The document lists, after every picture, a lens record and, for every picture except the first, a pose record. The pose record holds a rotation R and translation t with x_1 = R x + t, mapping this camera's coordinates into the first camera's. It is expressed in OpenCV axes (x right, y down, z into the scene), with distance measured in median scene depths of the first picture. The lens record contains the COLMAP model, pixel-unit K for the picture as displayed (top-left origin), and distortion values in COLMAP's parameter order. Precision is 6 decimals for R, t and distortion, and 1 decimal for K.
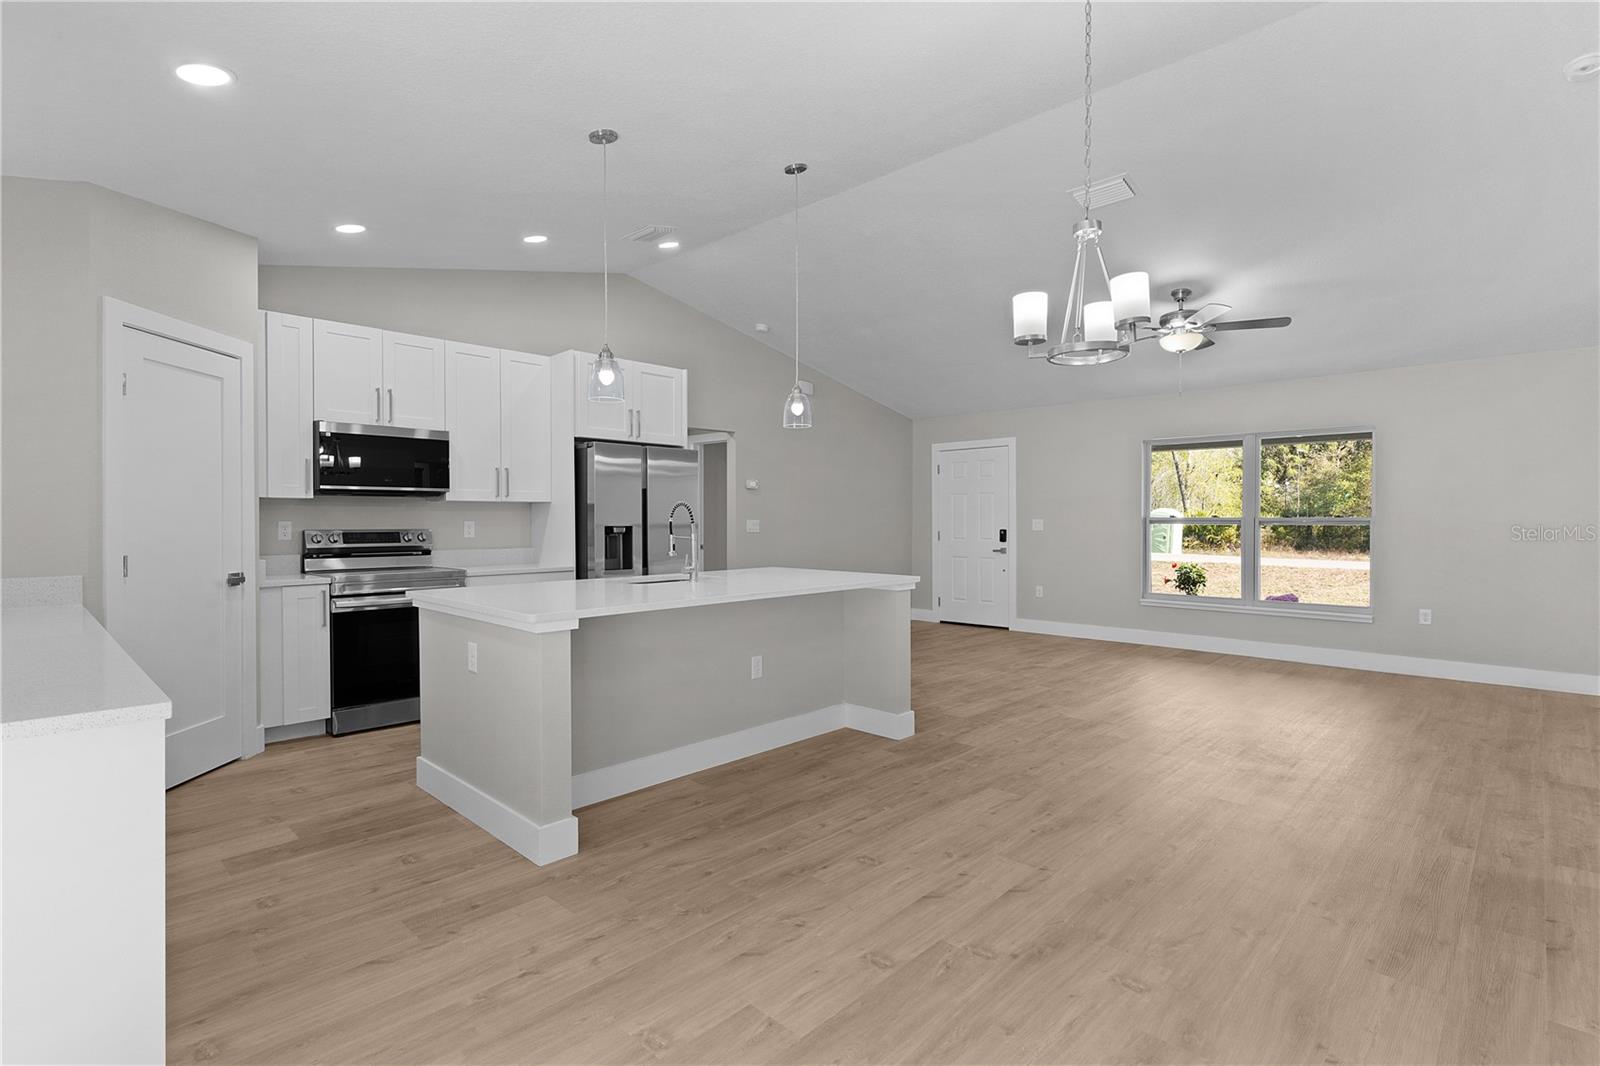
lens RADIAL K [[768.8, 0, 788.1], [0, 768.8, 523.3], [0, 0, 1]] dist [0.004228, -0.000068]
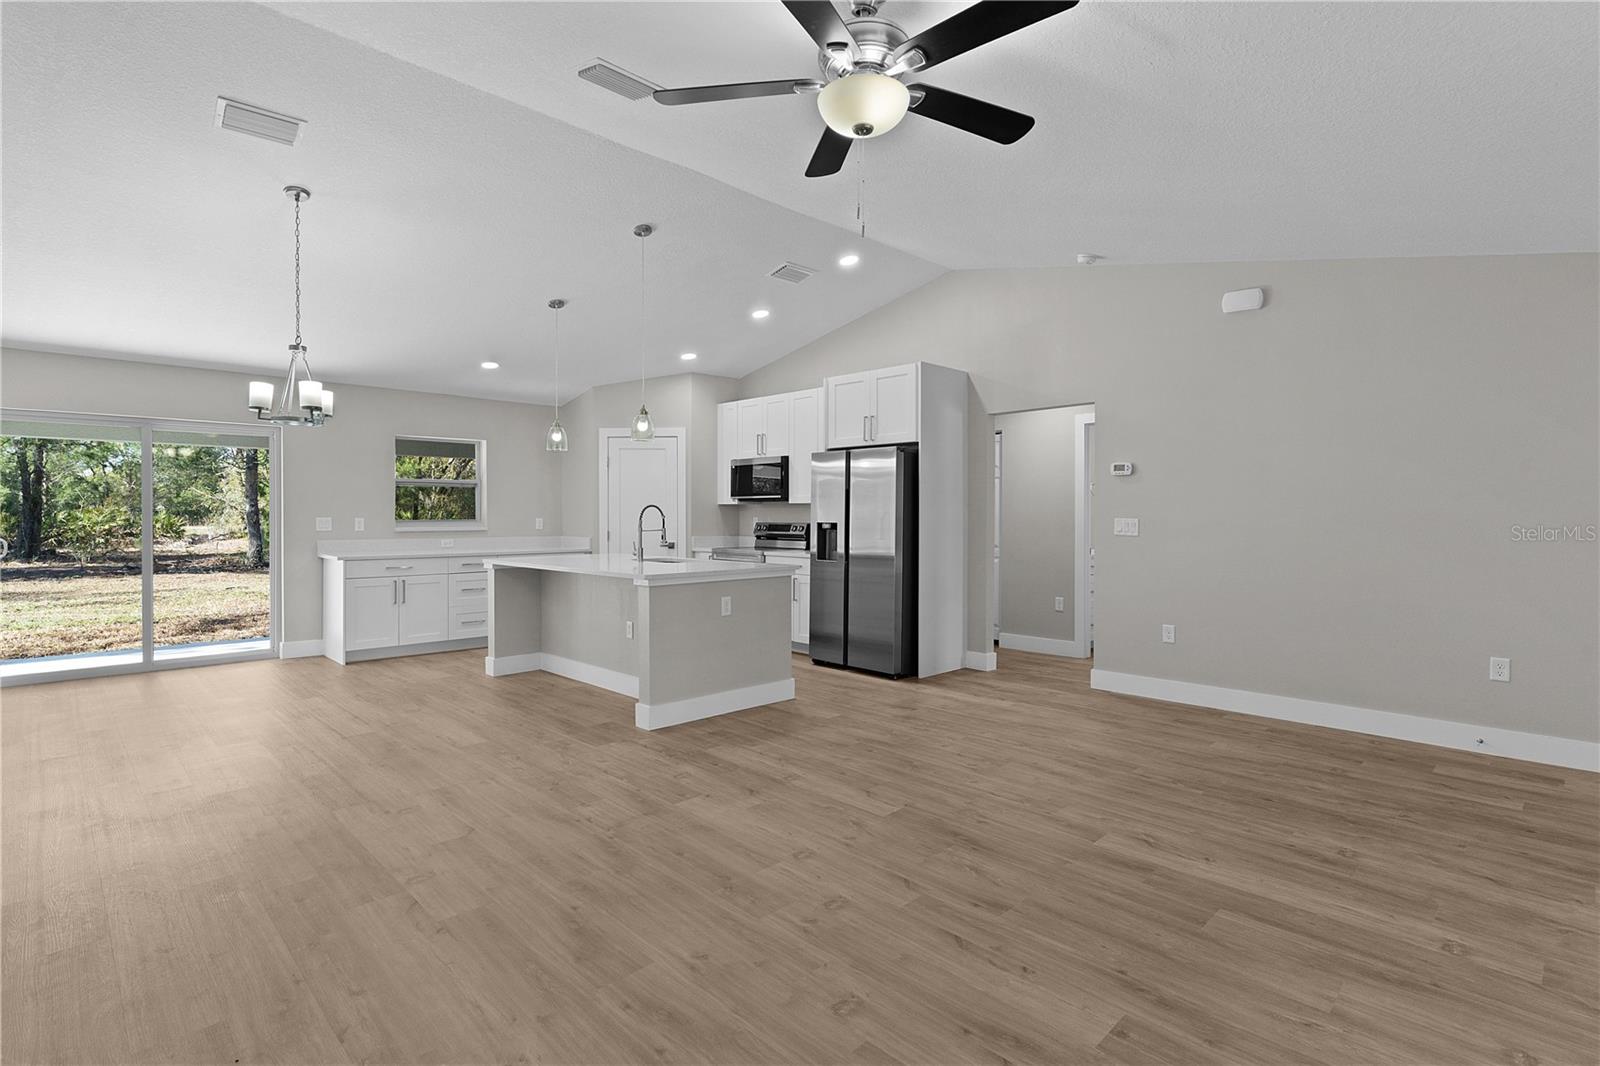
lens RADIAL K [[776.9, 0, 796.0], [0, 776.9, 516.1], [0, 0, 1]] dist [0.002213, 0.000469]
pose [[-0.027506, 0.002641, -0.999618, 1.016168], [-0.005813, 0.999979, 0.002802, -0.009811], [0.999605, 0.005887, -0.027490, 1.051136]]
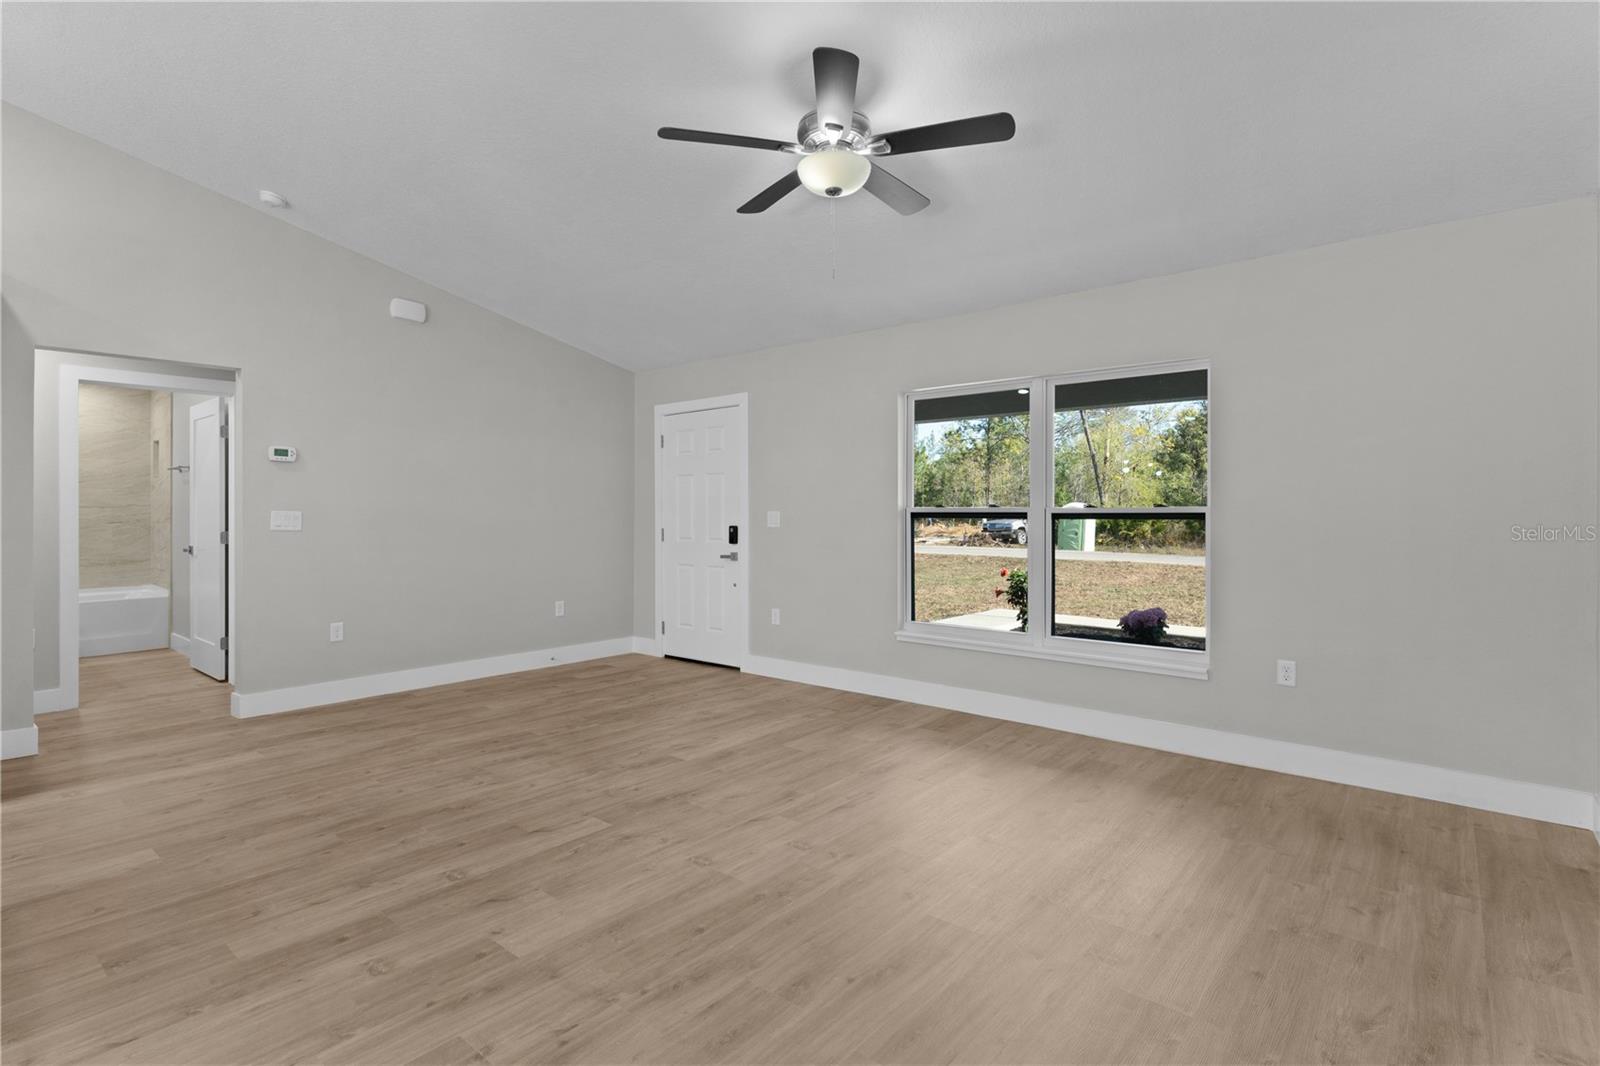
lens RADIAL K [[772.1, 0, 787.4], [0, 772.1, 515.1], [0, 0, 1]] dist [-0.002701, -0.000486]
pose [[0.997861, 0.002641, 0.065317, 0.476716], [-0.002428, 0.999991, -0.003349, 0.000370], [-0.065326, 0.003184, 0.997859, 0.507133]]
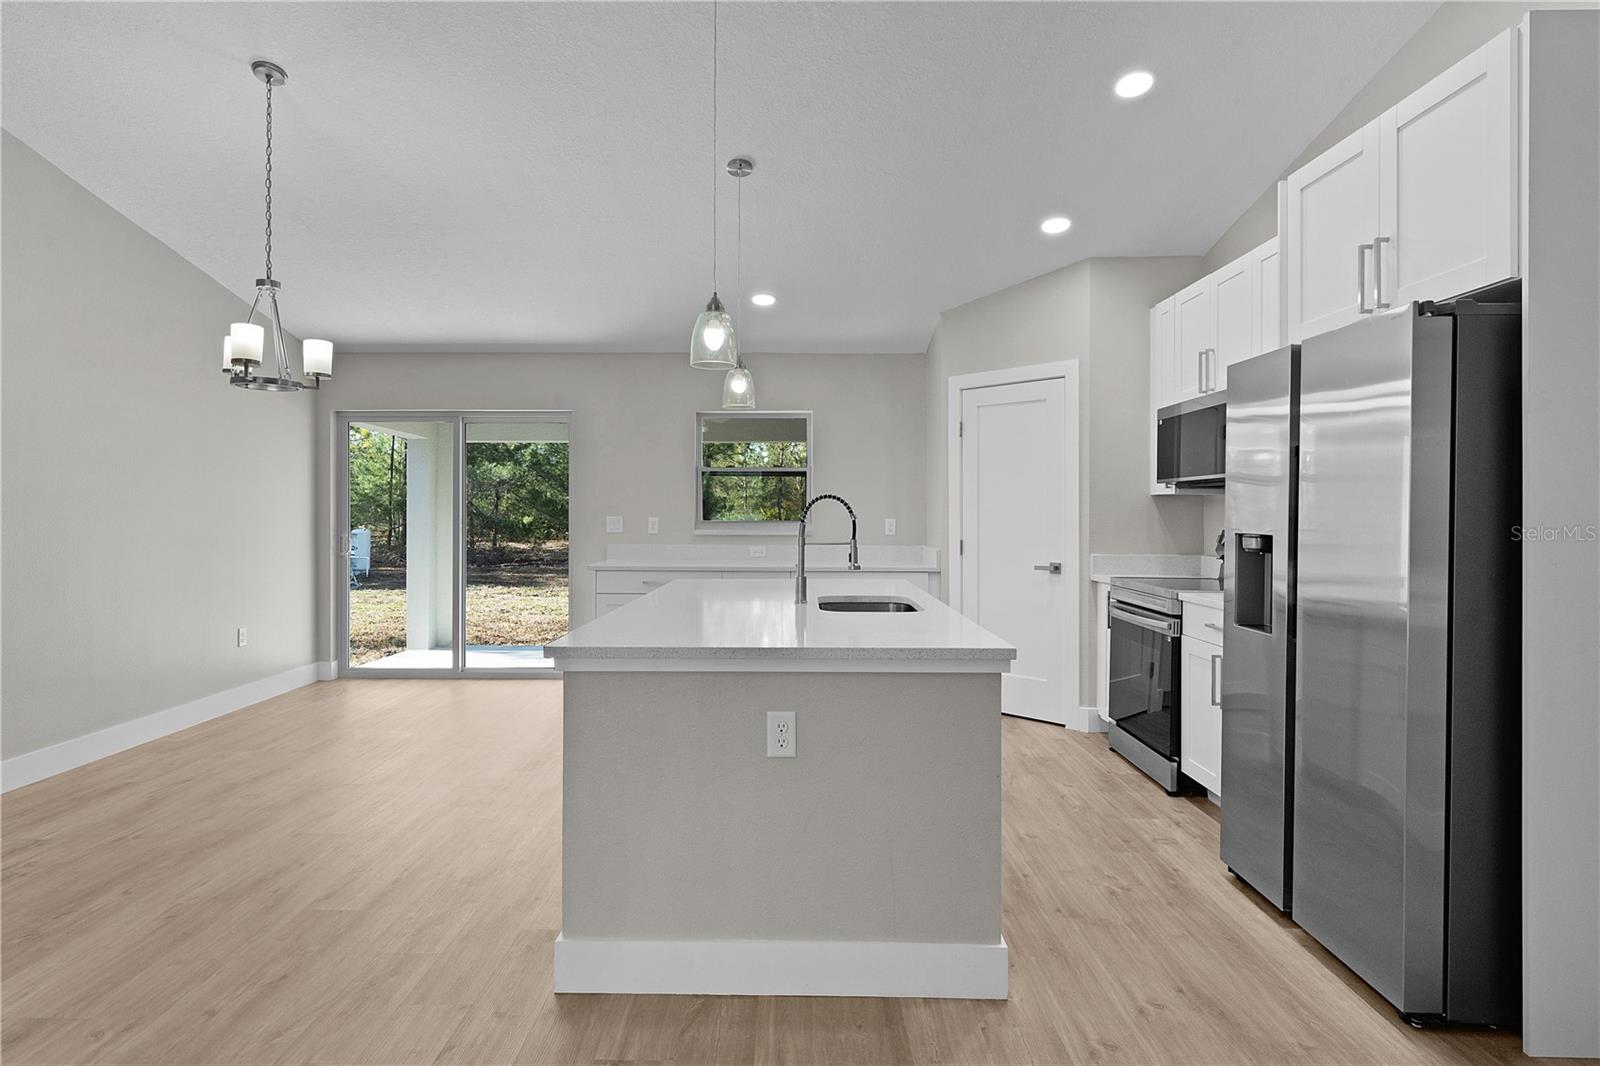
lens RADIAL K [[857.0, 0, 781.4], [0, 857.0, 507.7], [0, 0, 1]] dist [-0.000849, 0.000955]
pose [[-0.728044, -0.005989, -0.685504, 0.358886], [-0.005959, 0.999979, -0.002407, -0.009891], [0.685504, 0.002333, -0.728065, 1.257951]]
